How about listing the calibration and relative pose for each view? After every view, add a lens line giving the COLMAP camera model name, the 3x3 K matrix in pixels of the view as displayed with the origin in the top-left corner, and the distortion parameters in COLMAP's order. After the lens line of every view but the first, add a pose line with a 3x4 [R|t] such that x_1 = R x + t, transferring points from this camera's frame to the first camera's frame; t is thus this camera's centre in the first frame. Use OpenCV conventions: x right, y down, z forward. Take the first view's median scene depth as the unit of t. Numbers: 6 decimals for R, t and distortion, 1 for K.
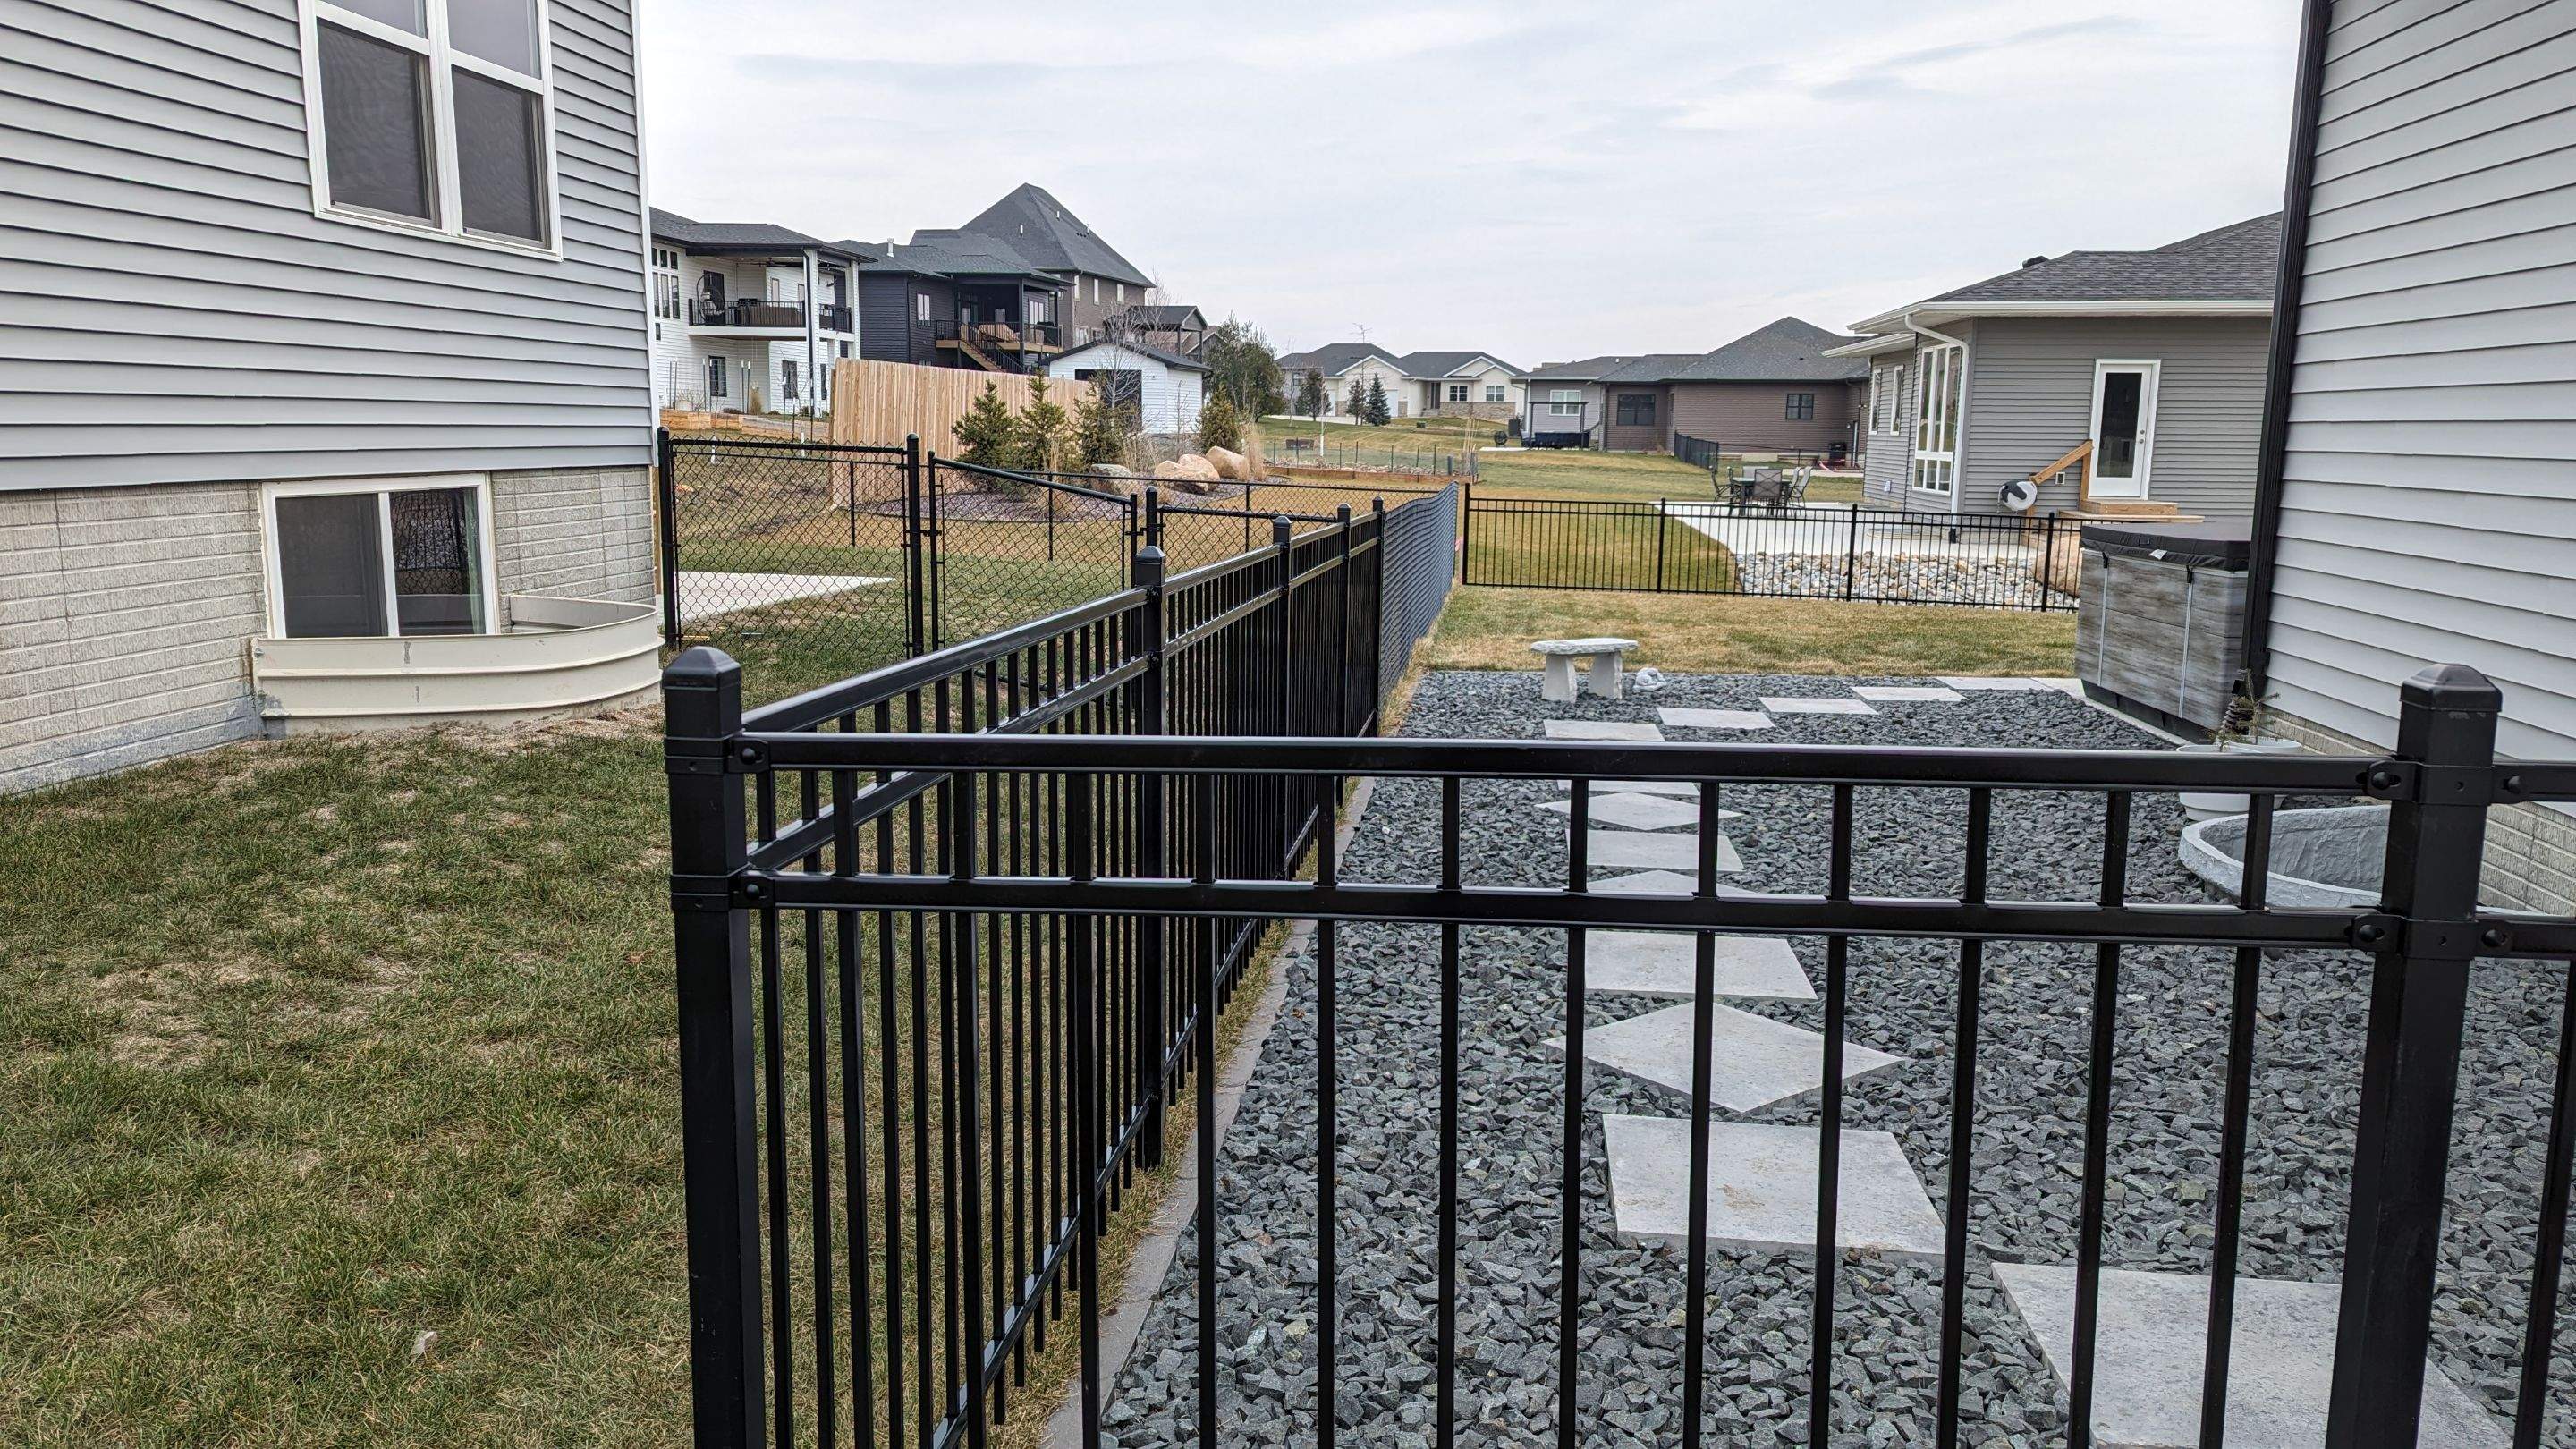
lens RADIAL K [[1816.4, 0, 1314.9], [0, 1816.4, 694.6], [0, 0, 1]] dist [0.081300, -0.078077]
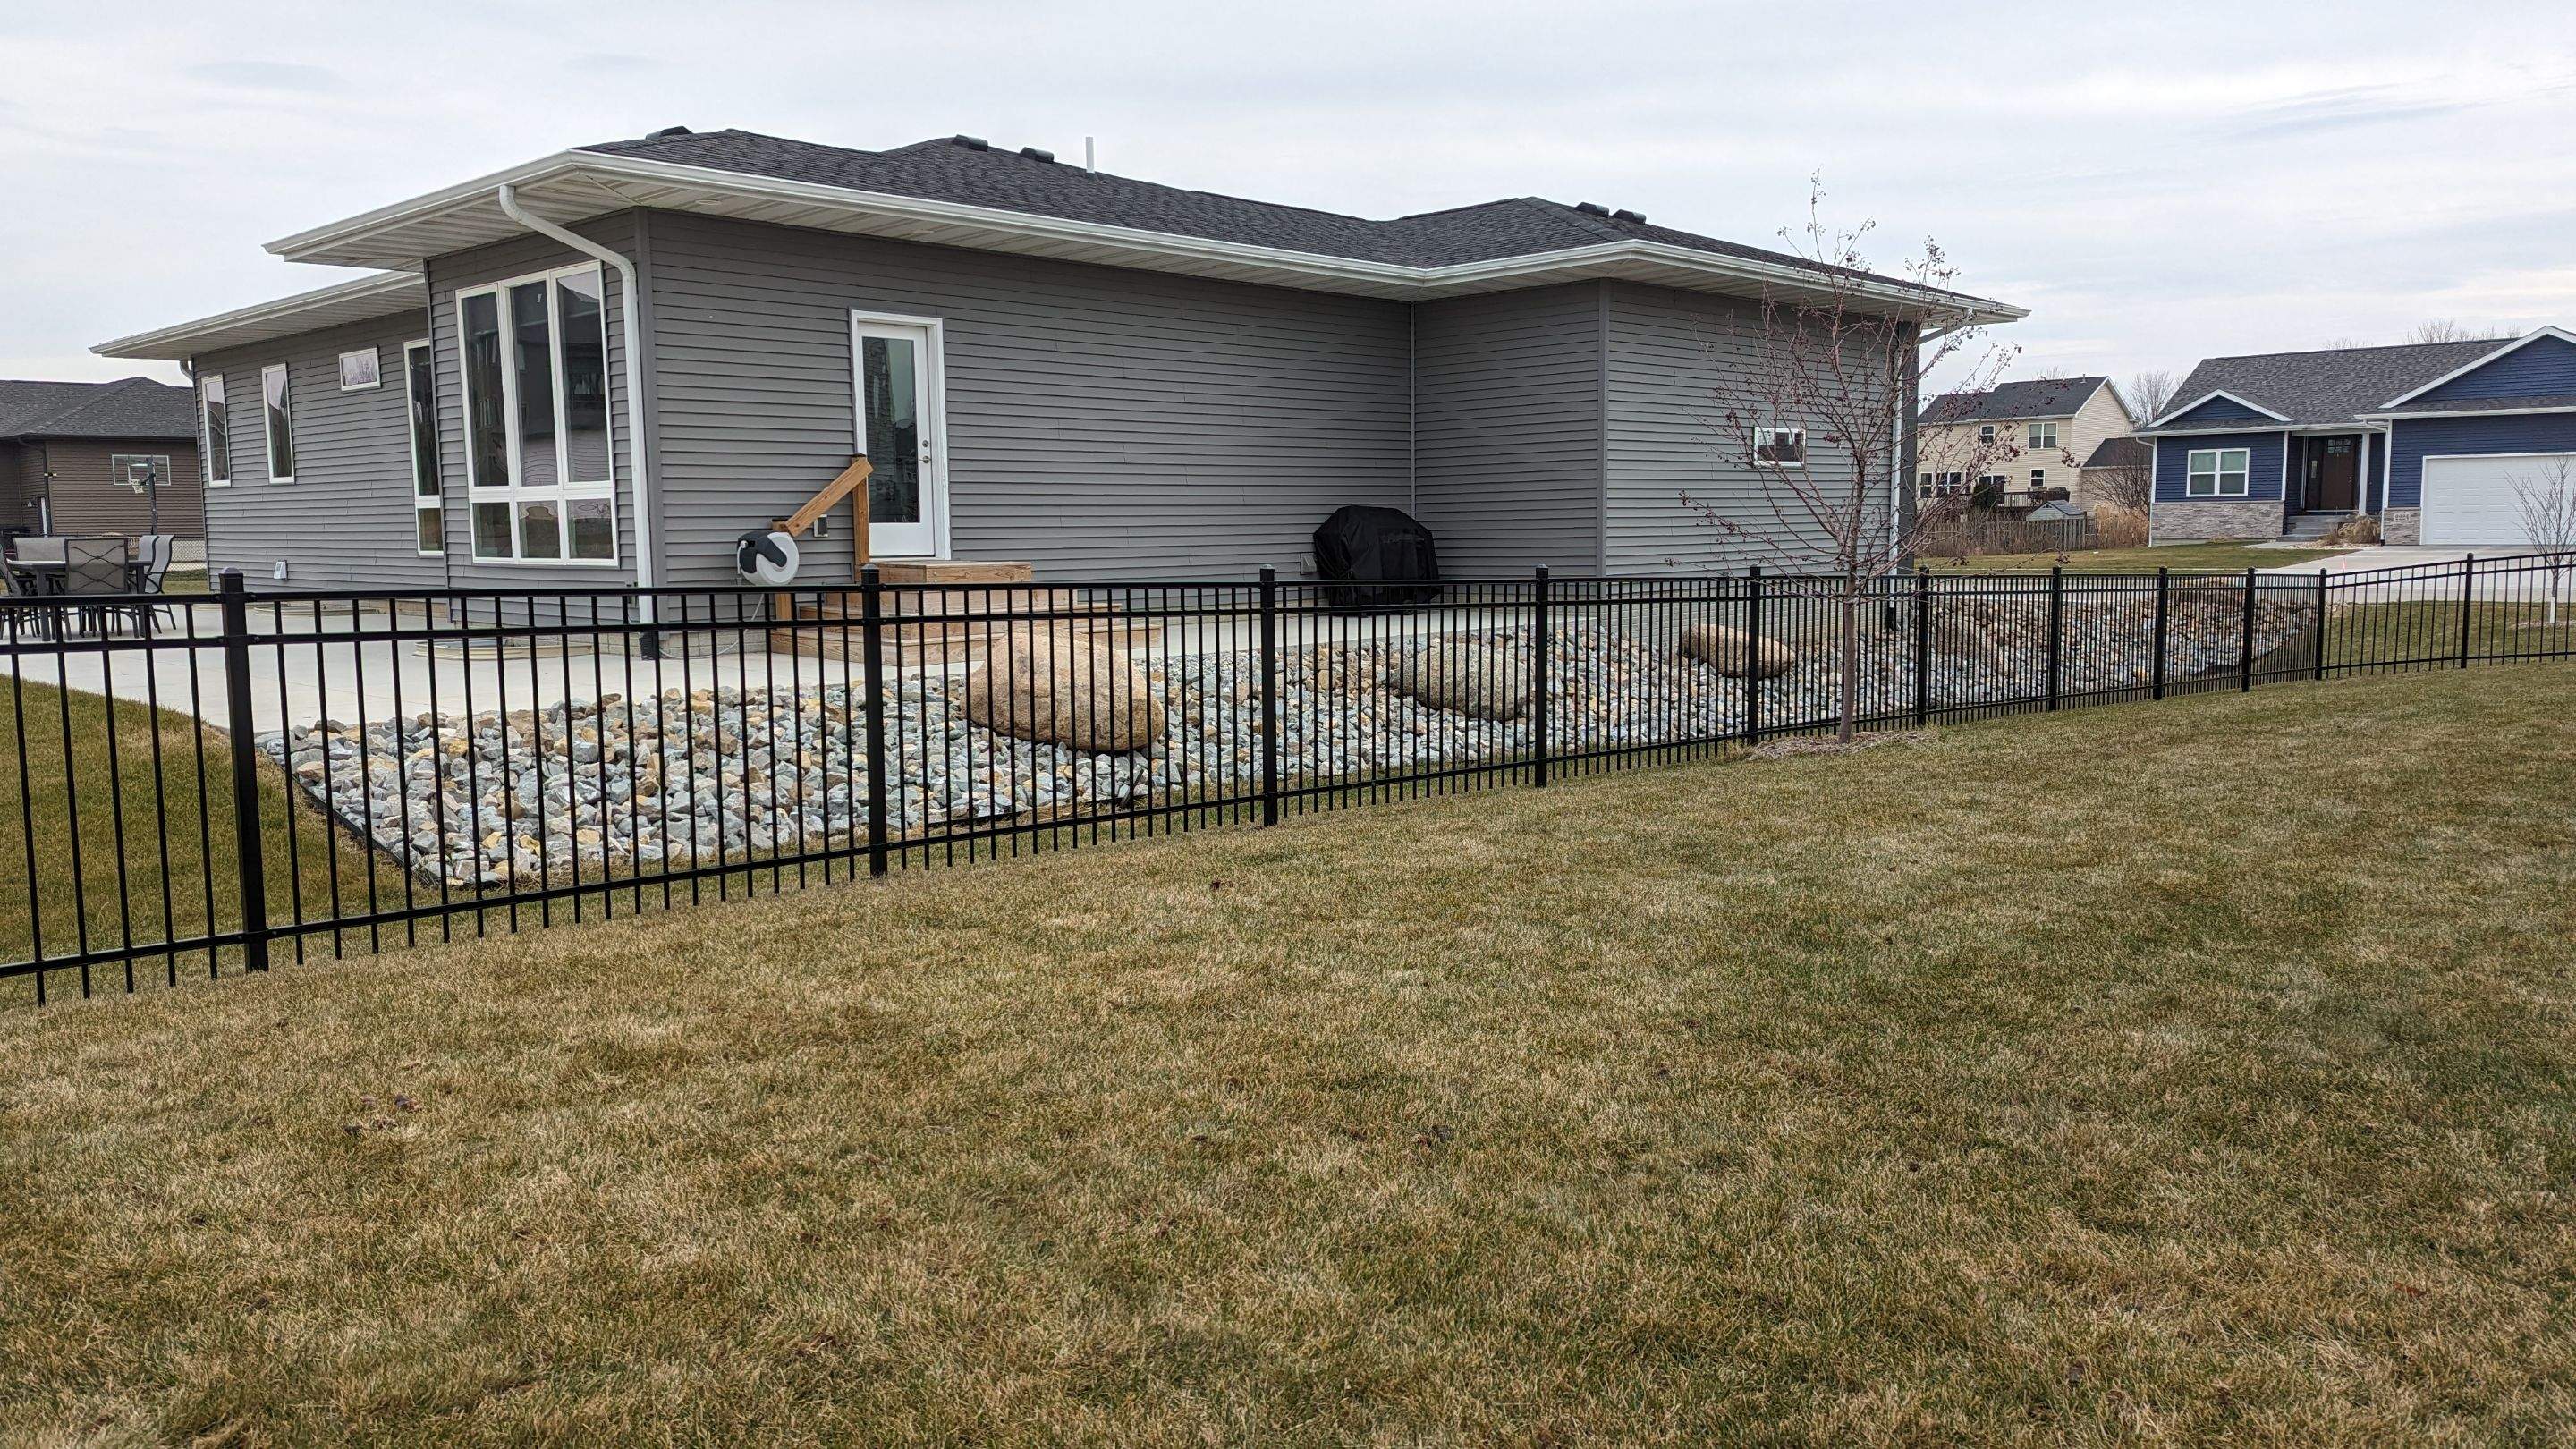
lens RADIAL K [[1816.4, 0, 1289.3], [0, 1816.4, 709.8], [0, 0, 1]] dist [0.081300, -0.078077]
pose [[0.606581, -0.102588, 0.788375, 0.057087], [0.137775, 0.990200, 0.022846, -0.057037], [-0.782993, 0.094760, 0.614770, 0.563333]]
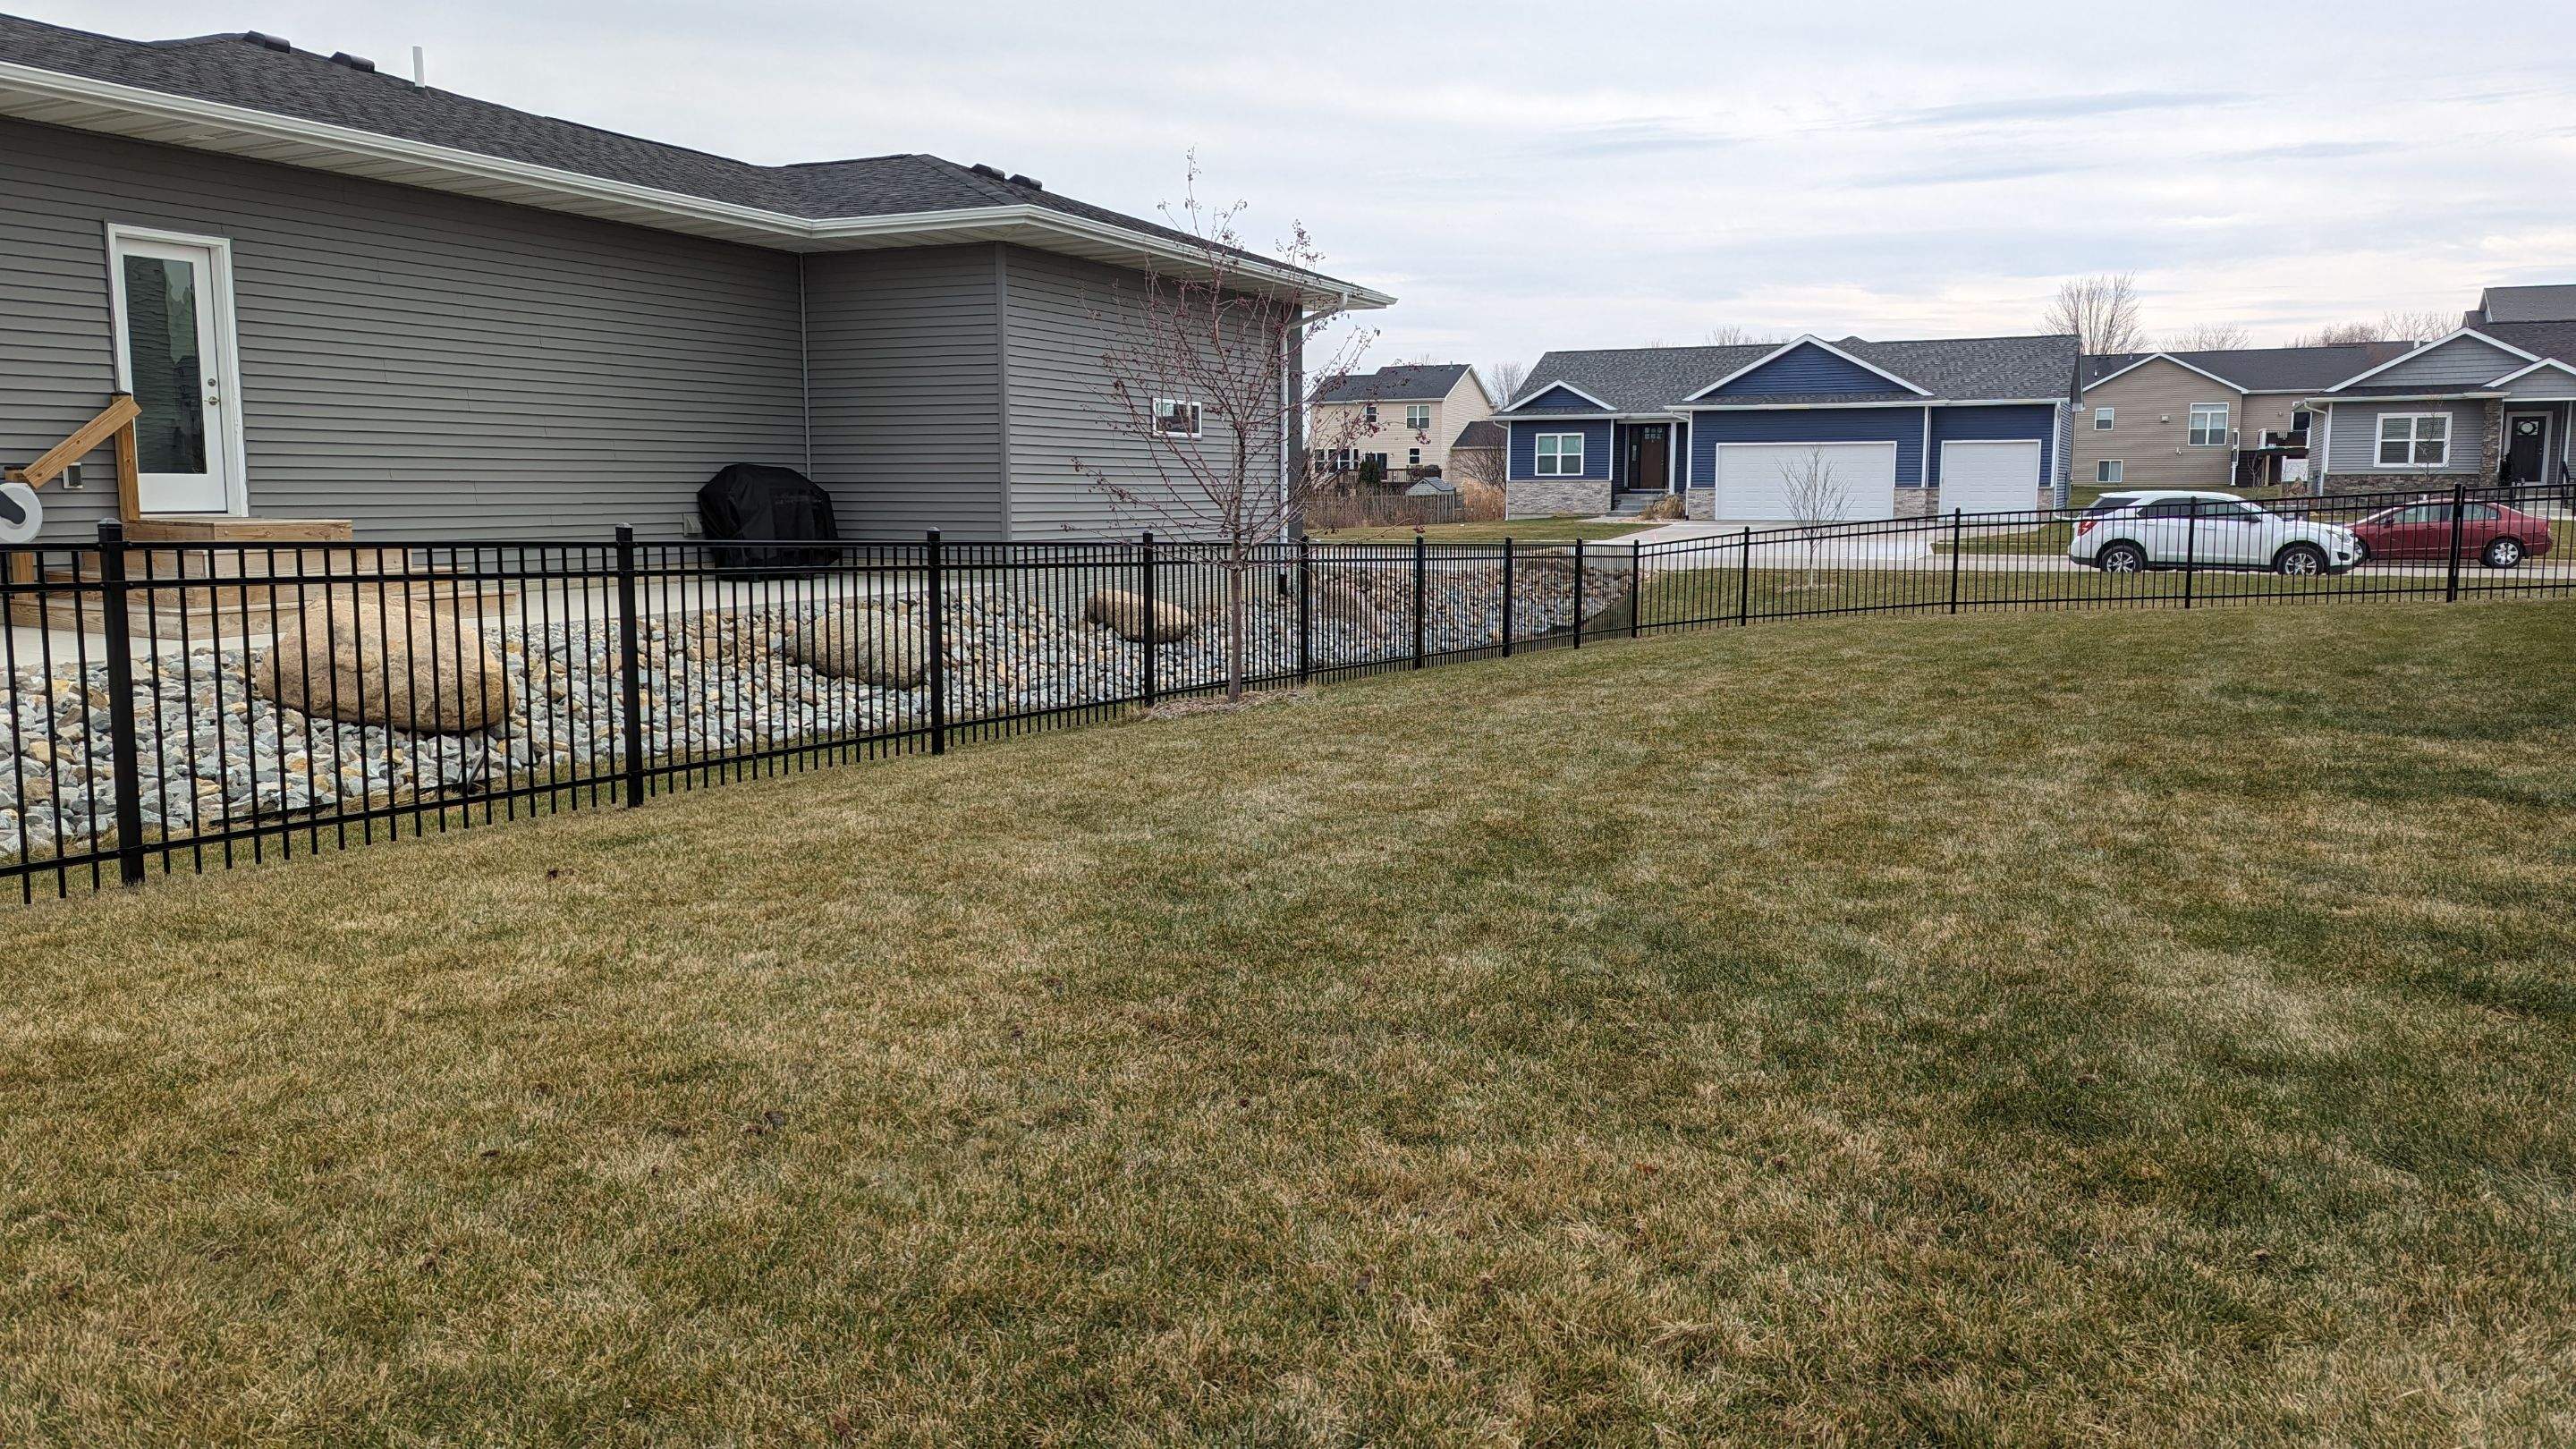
lens RADIAL K [[1816.4, 0, 1310.0], [0, 1816.4, 693.3], [0, 0, 1]] dist [0.081300, -0.078077]
pose [[0.320495, -0.120151, 0.939599, 0.061154], [0.142375, 0.986765, 0.077619, -0.055740], [-0.936490, 0.108899, 0.333359, 0.559733]]
